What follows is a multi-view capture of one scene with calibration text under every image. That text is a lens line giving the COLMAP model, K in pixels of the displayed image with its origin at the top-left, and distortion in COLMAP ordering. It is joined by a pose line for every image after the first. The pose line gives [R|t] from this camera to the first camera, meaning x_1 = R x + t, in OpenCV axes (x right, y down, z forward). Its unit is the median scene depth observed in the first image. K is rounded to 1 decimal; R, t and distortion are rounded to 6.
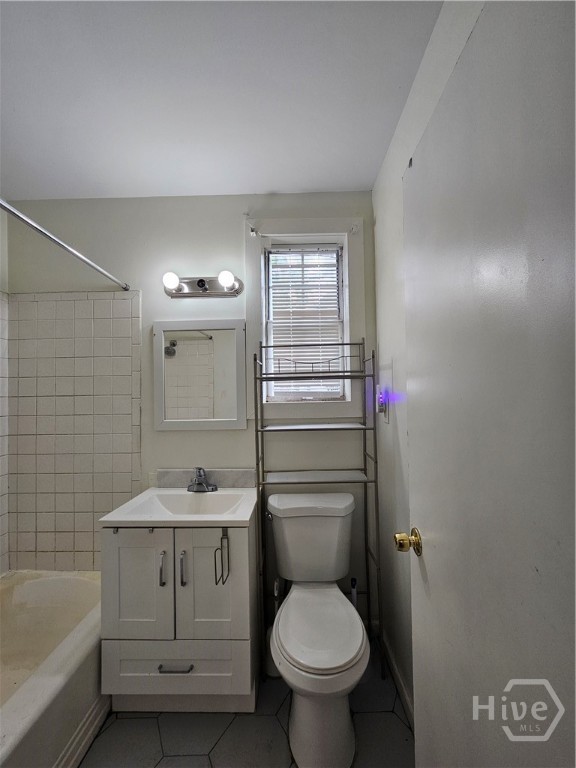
lens RADIAL K [[316.2, 0, 292.1], [0, 316.2, 385.9], [0, 0, 1]] dist [-0.006594, 0.002708]
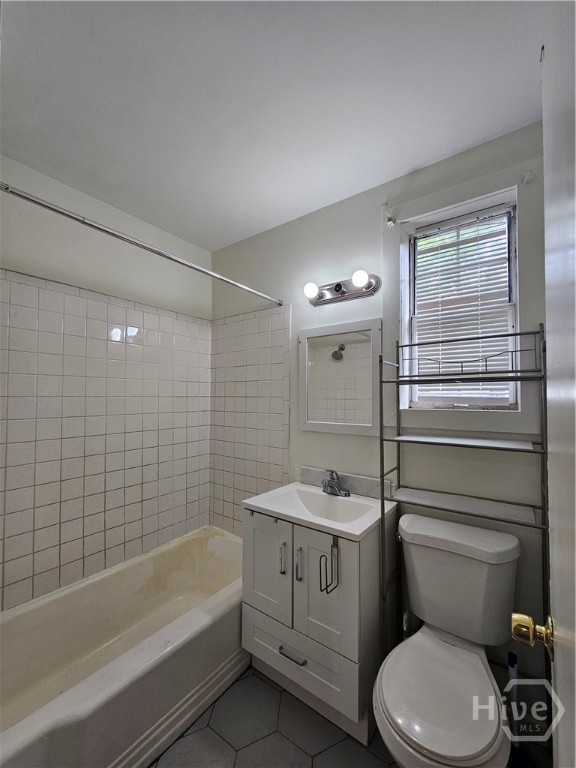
lens RADIAL K [[316.2, 0, 289.8], [0, 316.2, 386.4], [0, 0, 1]] dist [-0.006594, 0.002708]
pose [[0.815677, -0.000231, -0.578508, 0.171617], [-0.001225, 0.999997, -0.002126, -0.007861], [0.578506, 0.002443, 0.815674, 0.089587]]
